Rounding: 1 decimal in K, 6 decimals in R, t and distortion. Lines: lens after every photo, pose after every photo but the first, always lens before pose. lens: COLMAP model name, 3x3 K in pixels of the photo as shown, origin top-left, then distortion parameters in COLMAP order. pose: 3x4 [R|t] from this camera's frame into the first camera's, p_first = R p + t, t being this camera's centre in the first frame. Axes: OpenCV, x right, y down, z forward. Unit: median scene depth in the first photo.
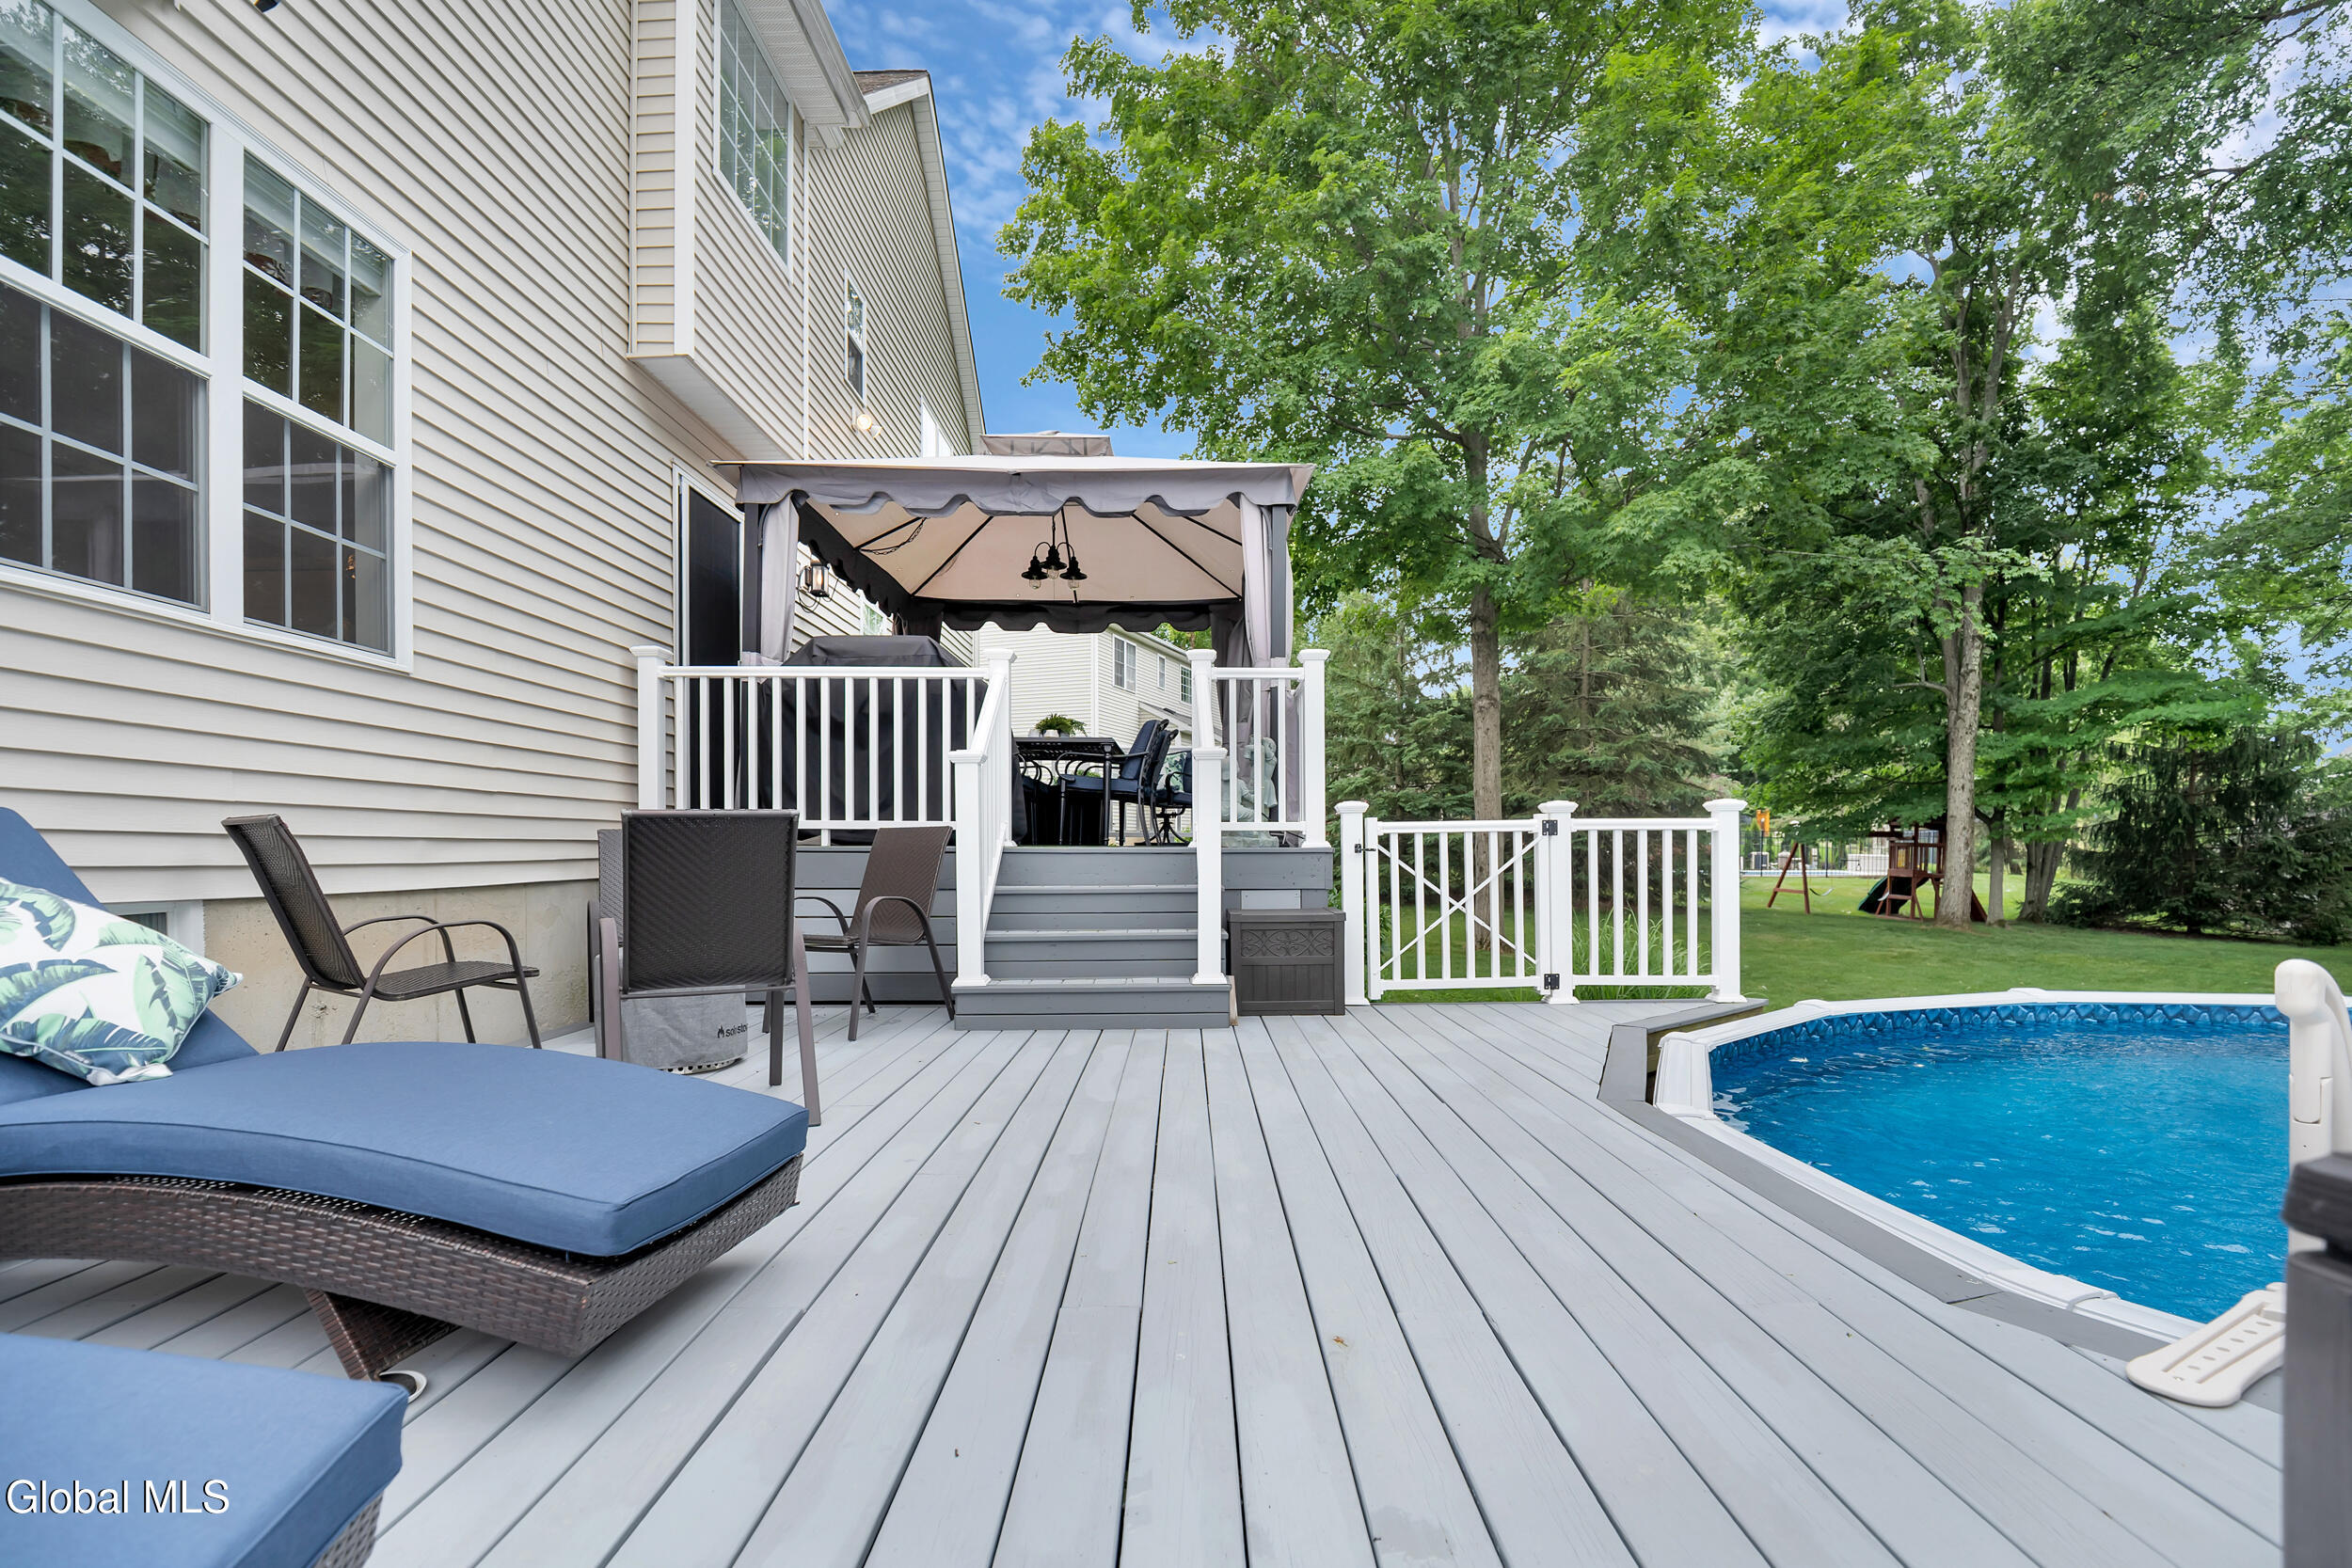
lens RADIAL K [[1151.9, 0, 1200.3], [0, 1151.9, 788.8], [0, 0, 1]] dist [0.000495, -0.000198]
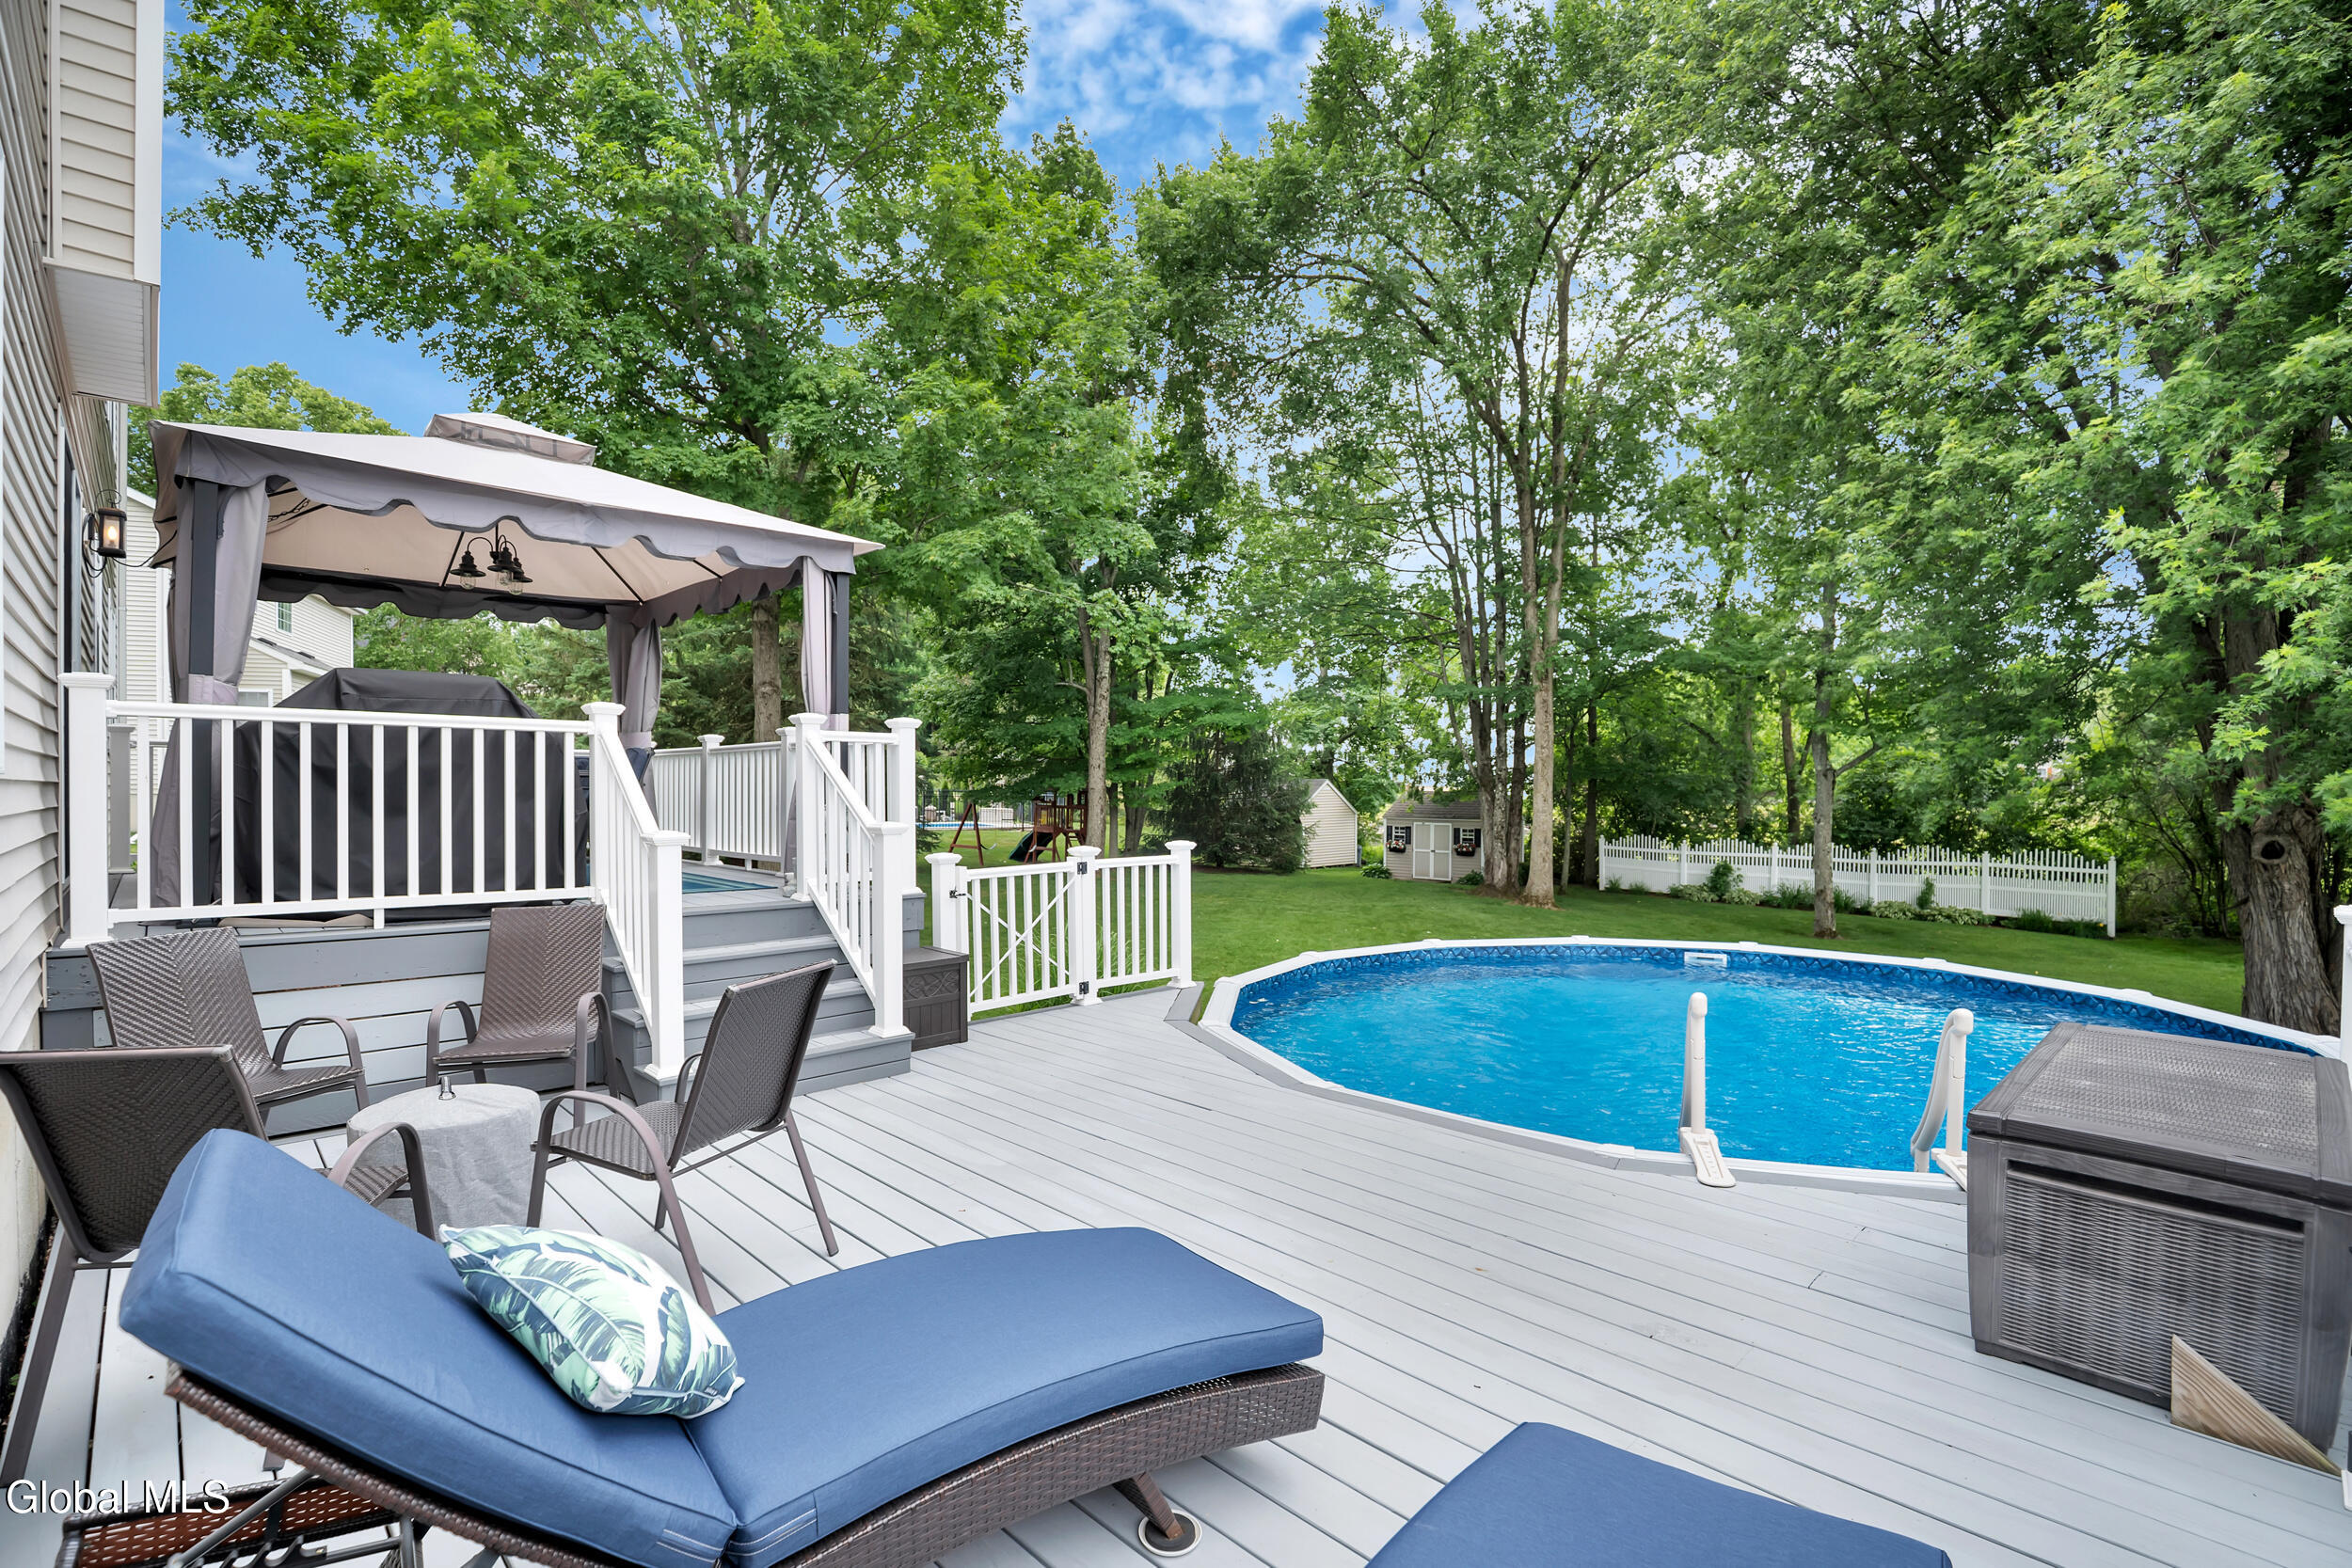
lens RADIAL K [[1102.3, 0, 1195.4], [0, 1102.3, 765.1], [0, 0, 1]] dist [-0.039789, 0.007184]
pose [[0.726619, 0.012889, 0.686920, -0.444248], [-0.034941, 0.999223, 0.018211, -0.106204], [-0.686152, -0.037234, 0.726505, 0.028144]]
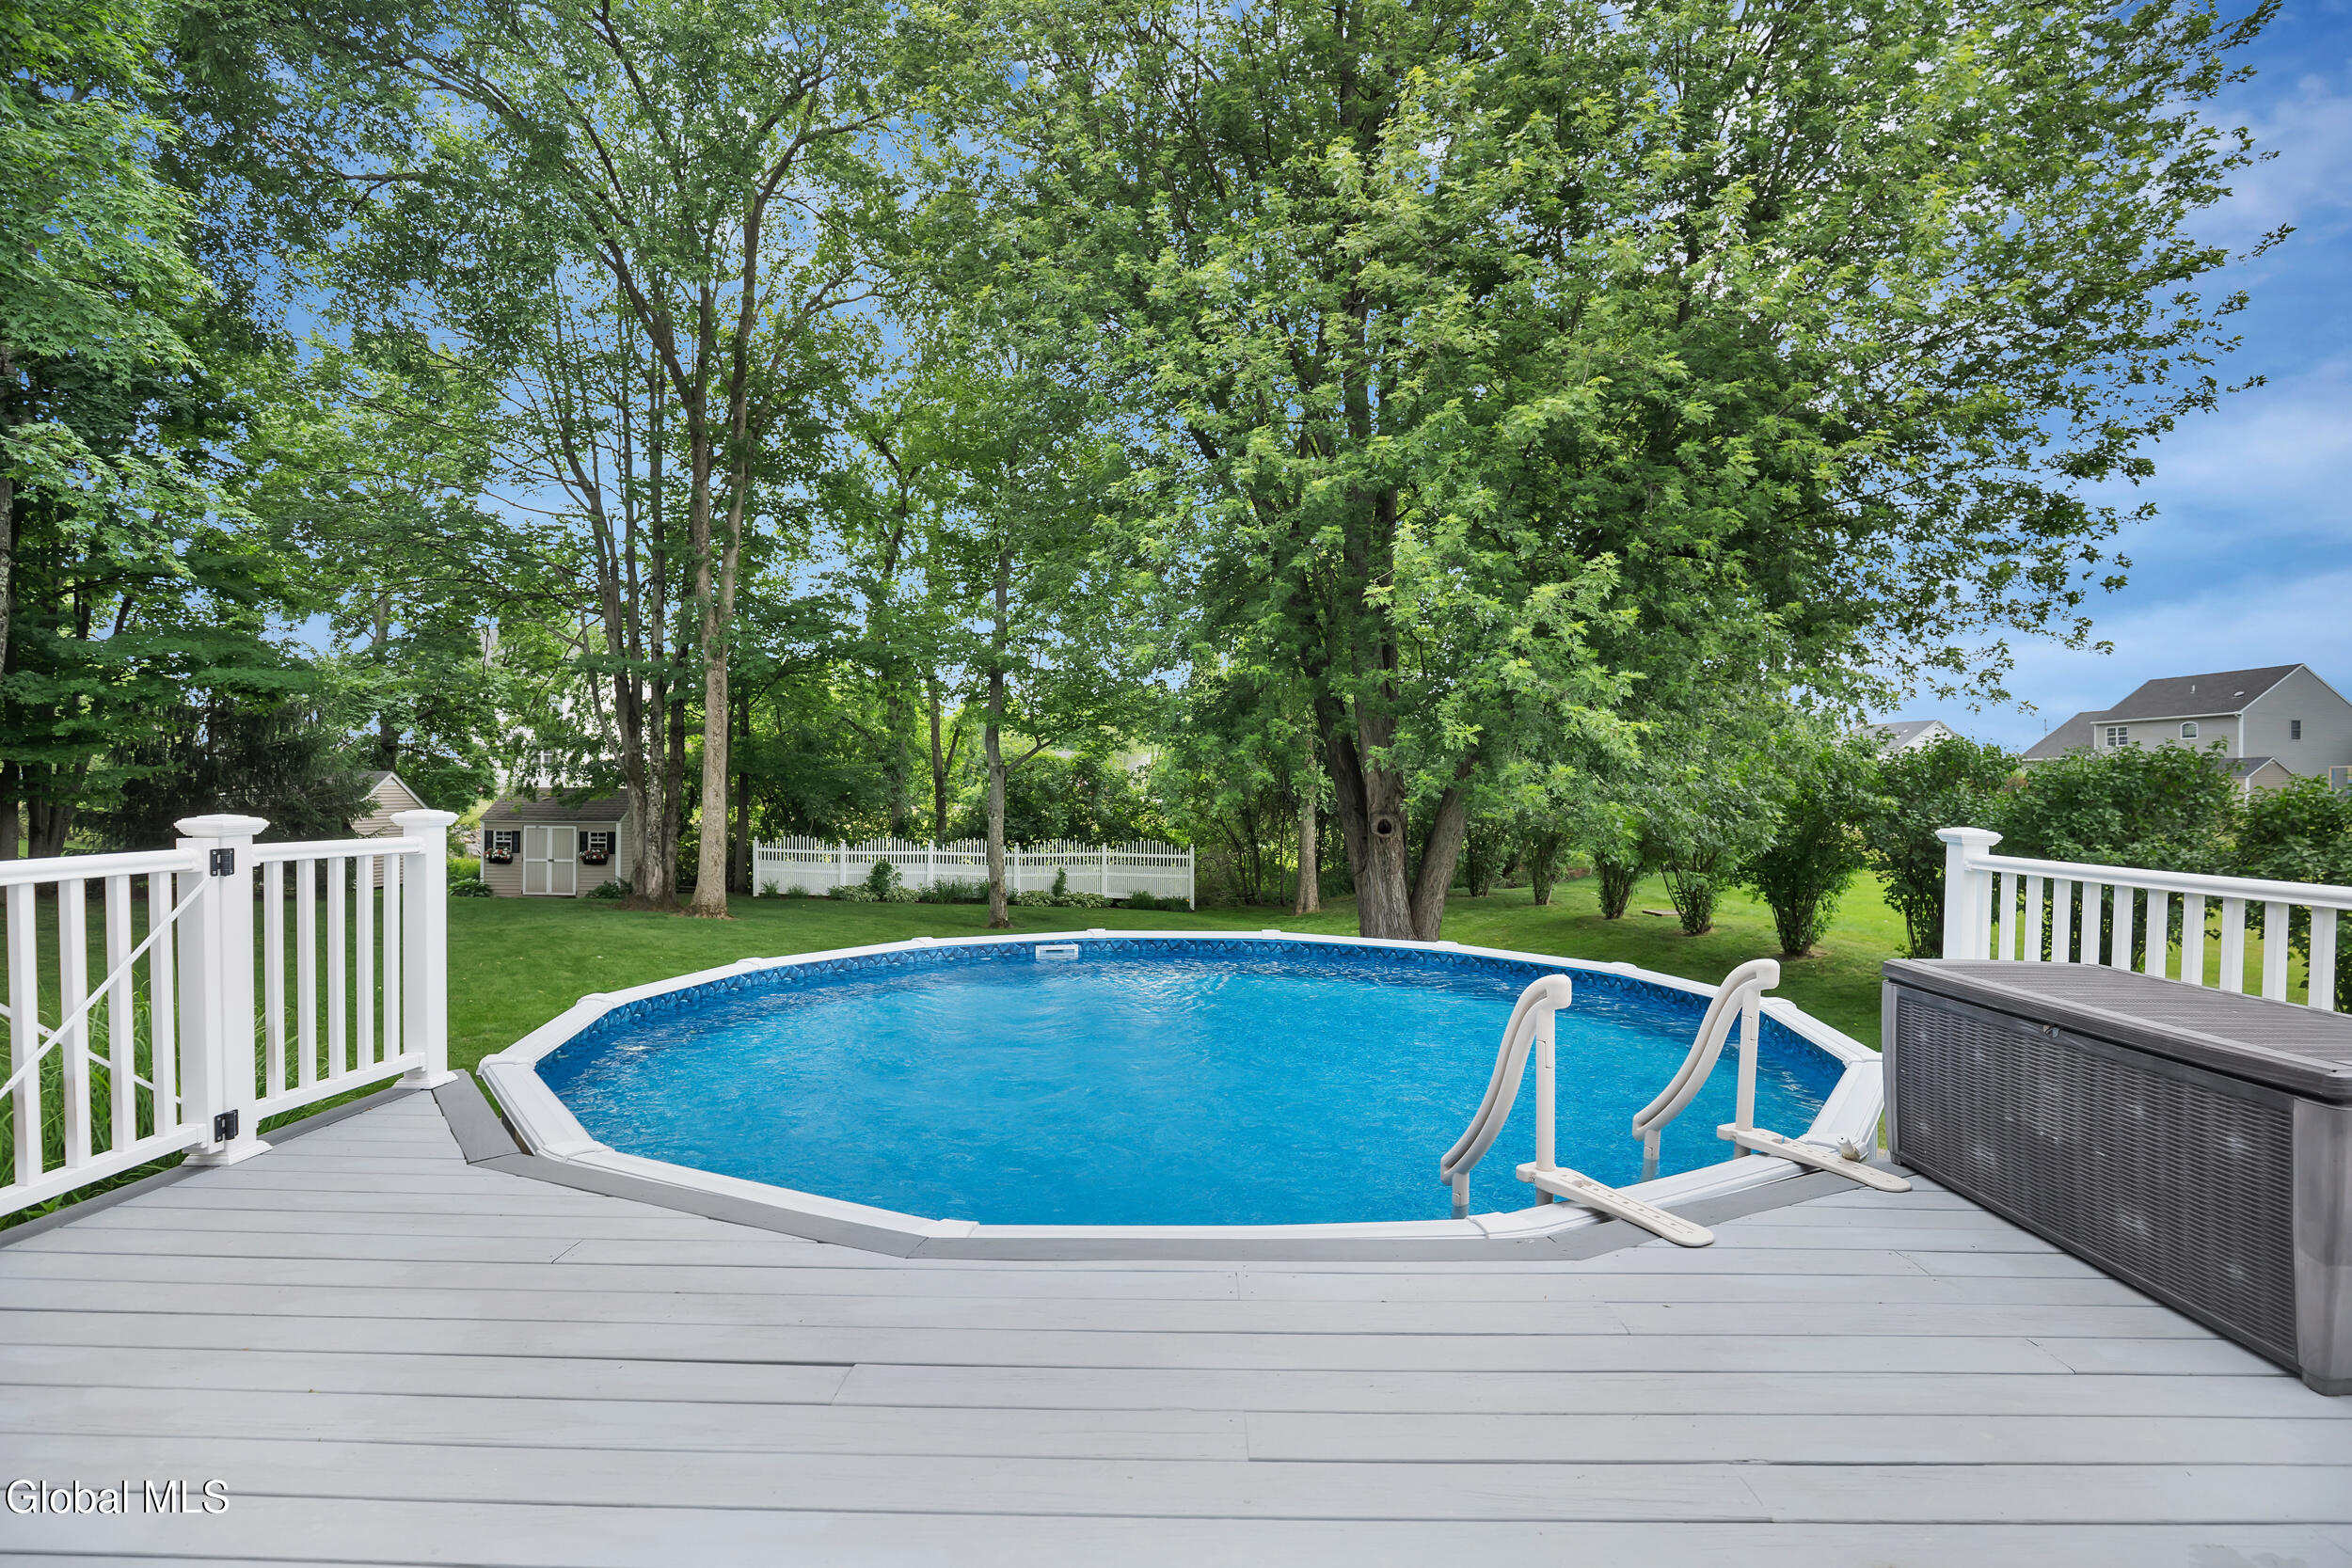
lens RADIAL K [[1110.5, 0, 1185.8], [0, 1110.5, 781.4], [0, 0, 1]] dist [-0.024070, 0.000970]
pose [[0.030044, 0.014108, 0.999449, -0.232305], [-0.056139, 0.998346, -0.012405, -0.027427], [-0.997971, -0.055735, 0.030786, 0.493908]]
